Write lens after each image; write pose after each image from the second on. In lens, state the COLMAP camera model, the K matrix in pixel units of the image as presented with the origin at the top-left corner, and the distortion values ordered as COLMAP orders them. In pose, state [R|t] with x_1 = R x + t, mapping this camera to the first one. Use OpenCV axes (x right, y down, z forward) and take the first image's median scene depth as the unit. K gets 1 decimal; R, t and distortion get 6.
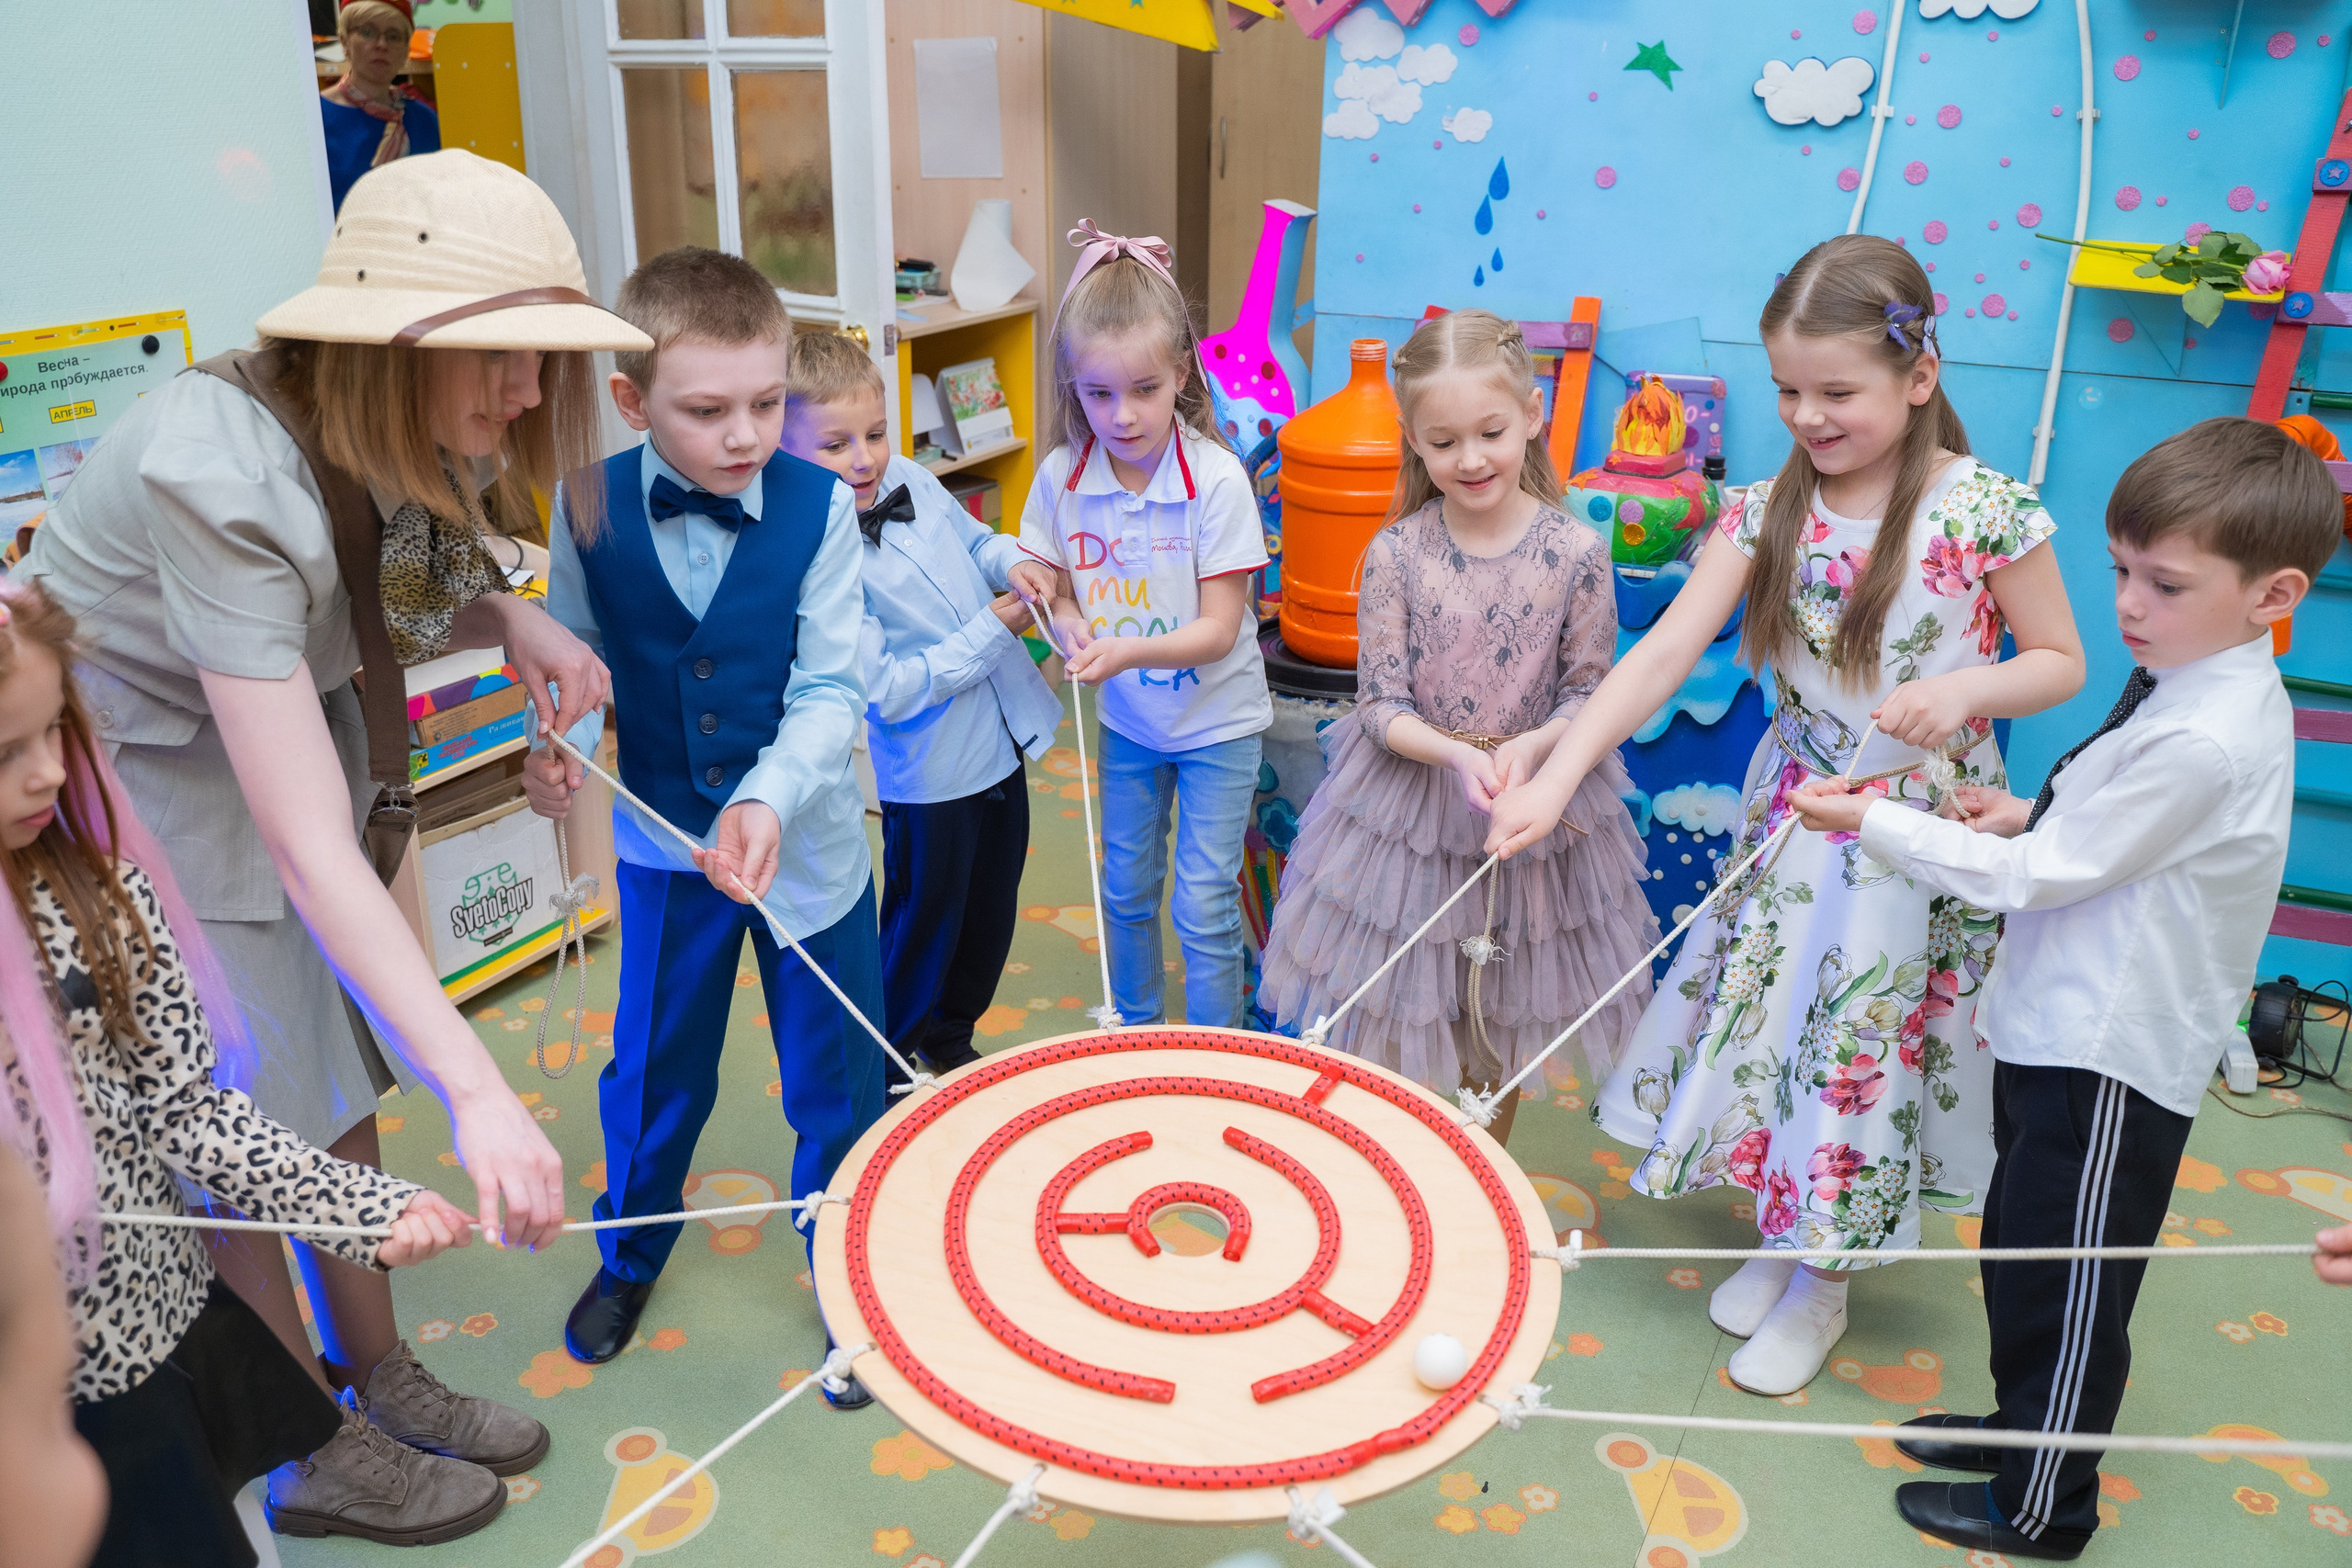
lens RADIAL K [[1913.4, 0, 1170.9], [0, 1913.4, 779.5], [0, 0, 1]] dist [-0.120208, 0.098956]
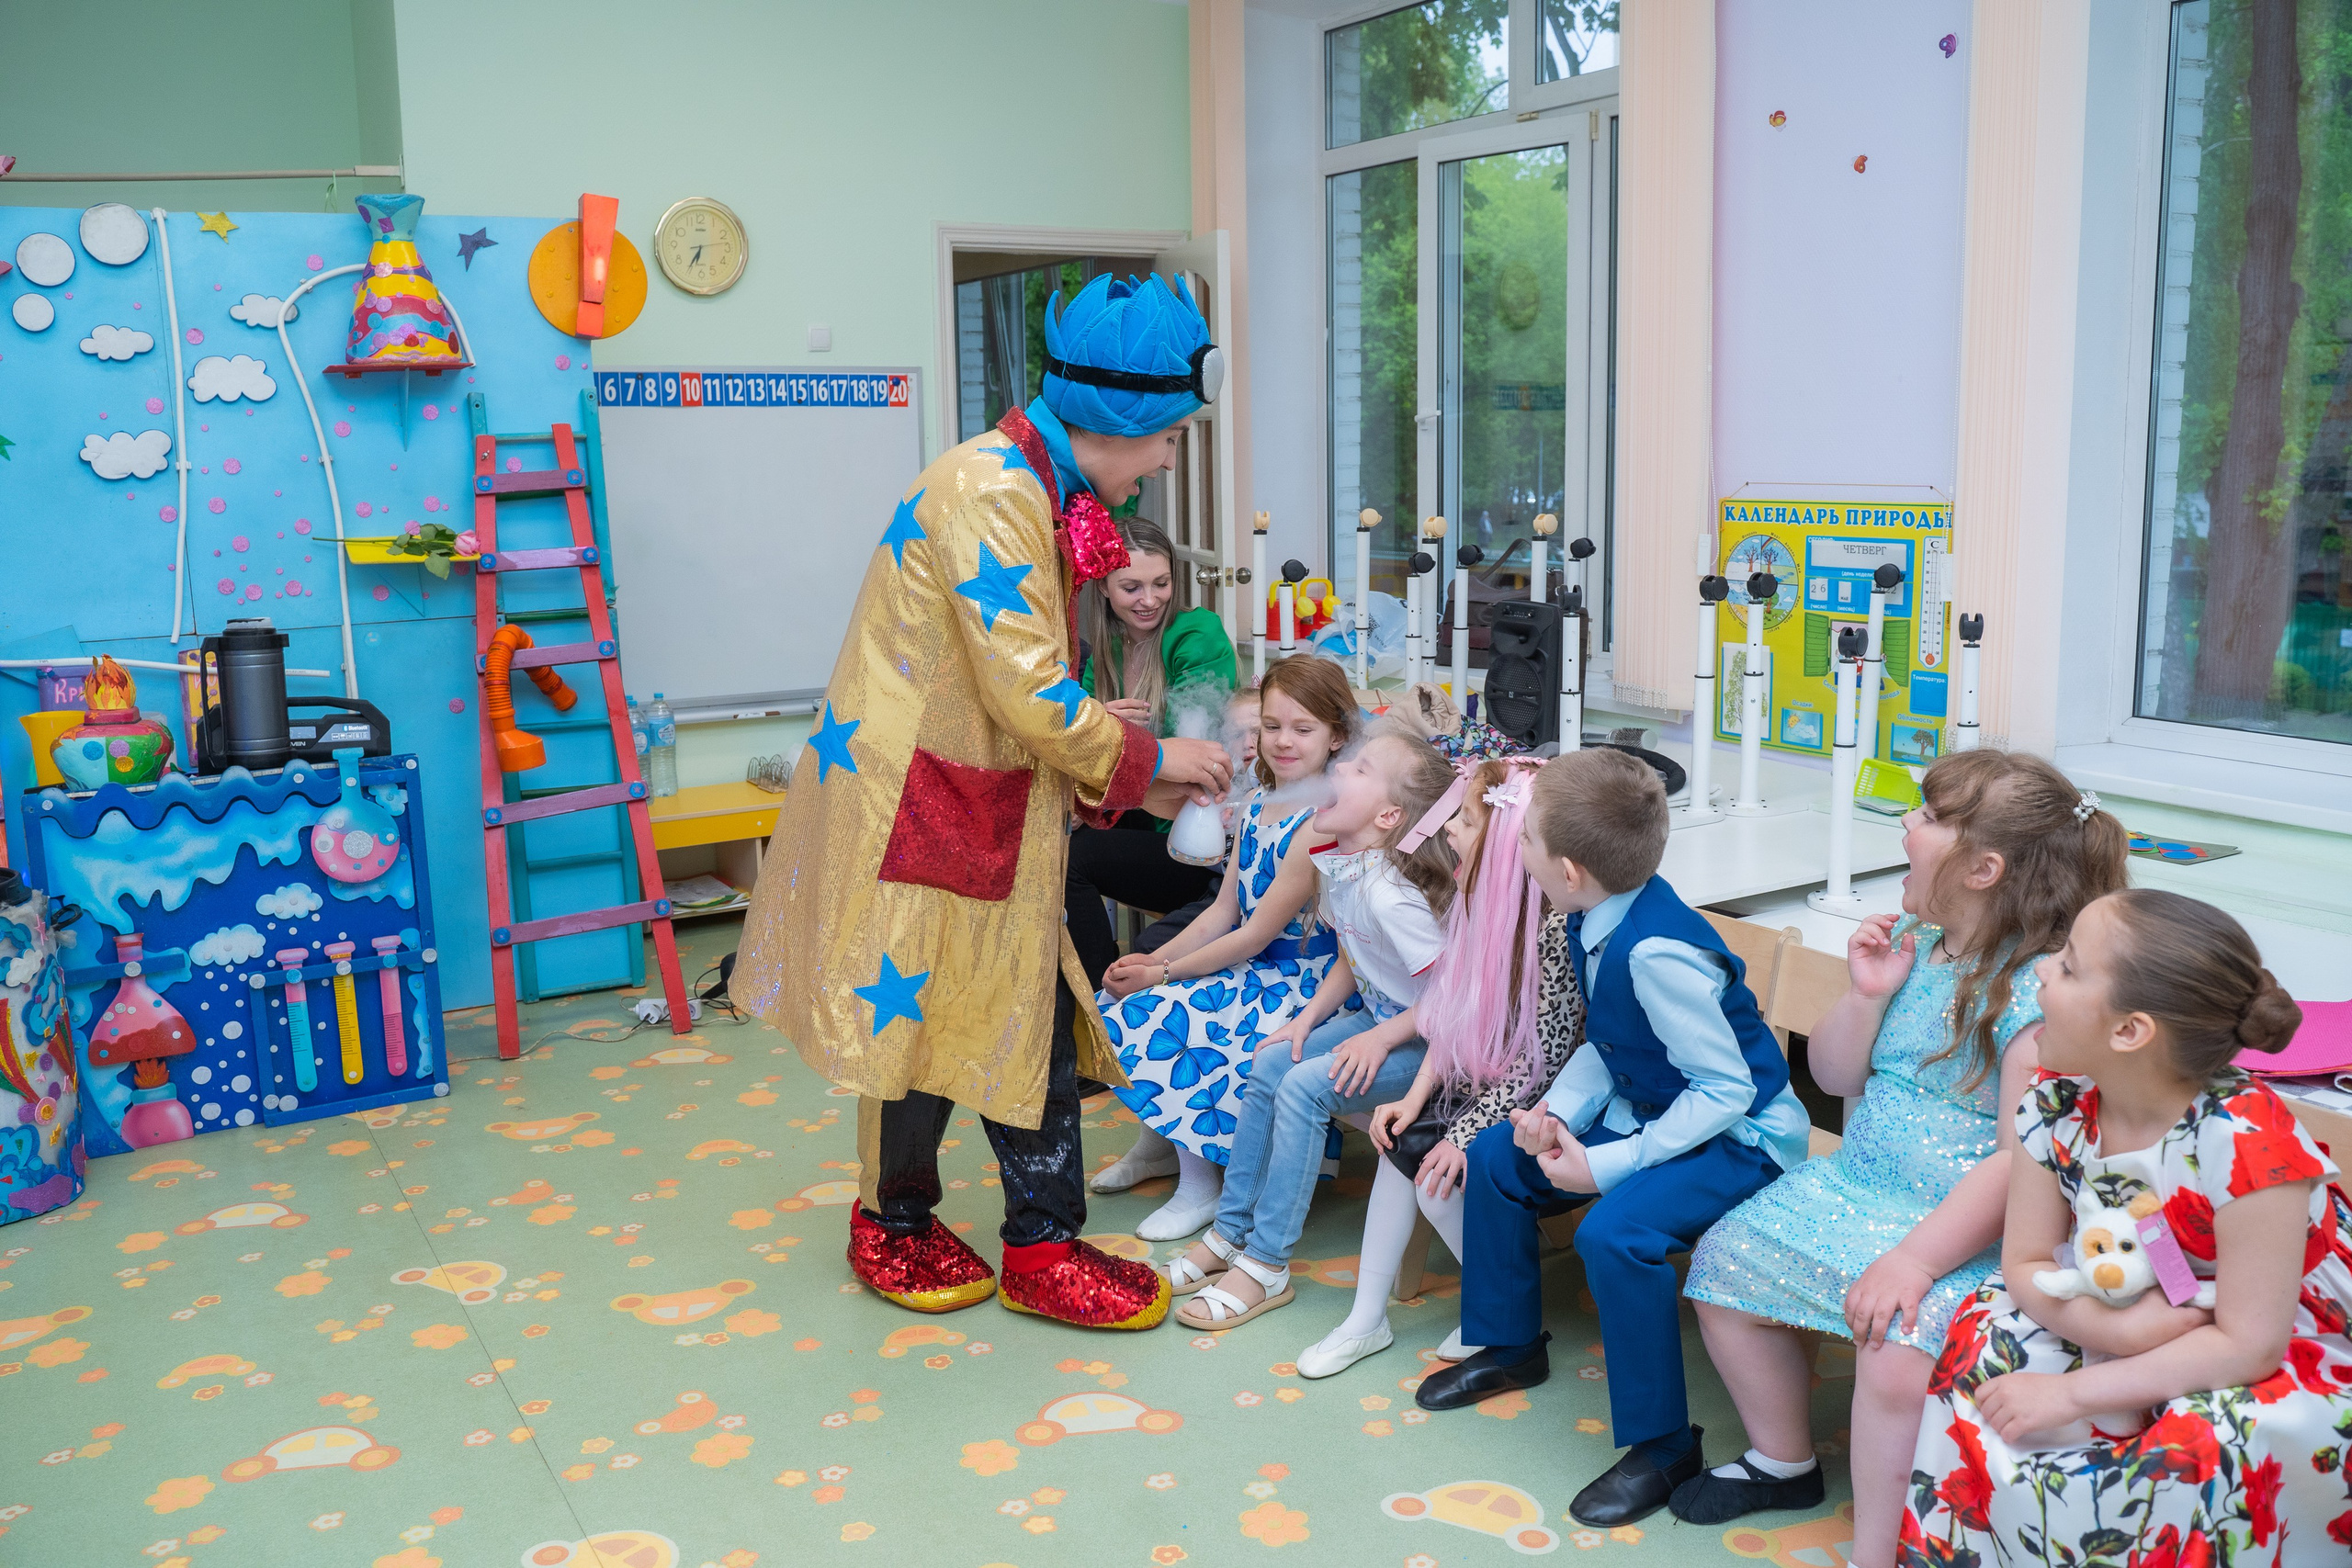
lens RADIAL K [[1913.4, 0, 1170.3], [0, 1913.4, 778.1], [0, 0, 1]] dist [-0.120208, 0.098956]
pose [[0.531410, -0.159396, 0.831984, -0.421118], [0.322520, 0.946240, -0.024717, 0.139101], [-0.783316, 0.281466, 0.554249, -0.295310]]
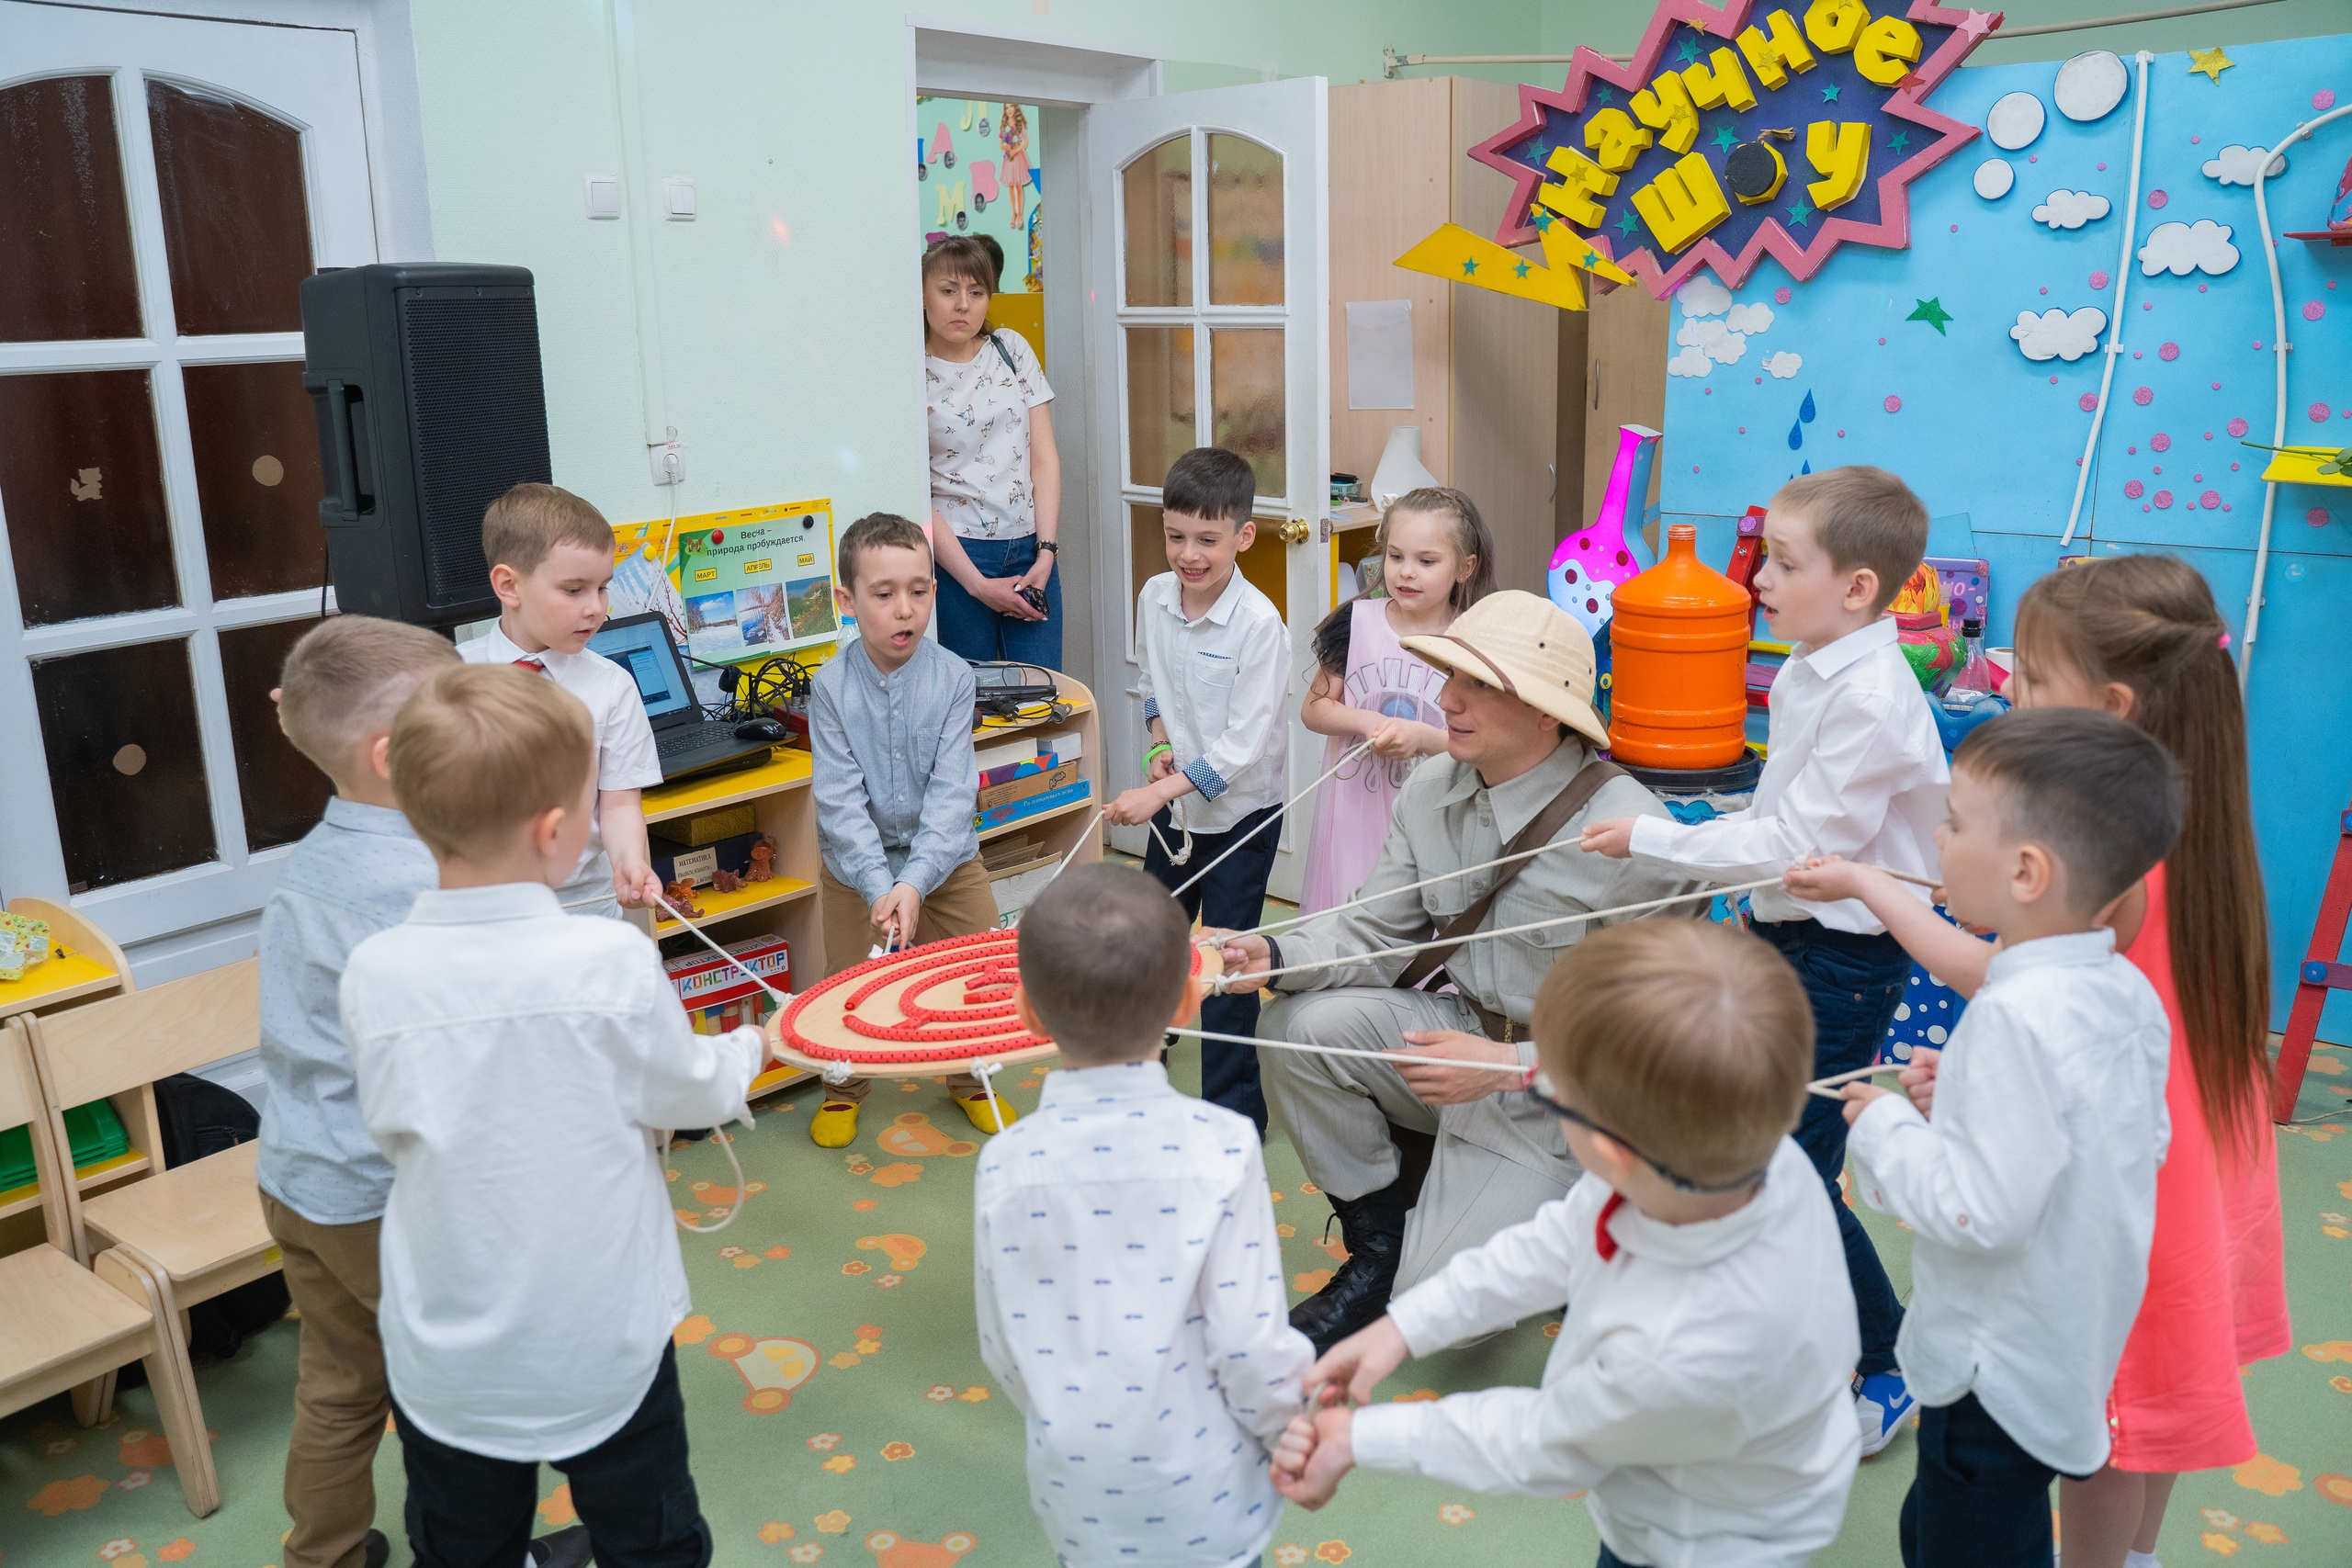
lens RADIAL K [[1913.4, 0, 1181.4], [0, 1913.4, 780.3], [0, 0, 1]] dist [-0.120208, 0.098956]
pose [[0.979766, 0.025242, -0.198547, 0.021497], [-0.048524, 0.992377, -0.113287, 0.099643], [0.194173, 0.120629, 0.973522, -0.297925]]
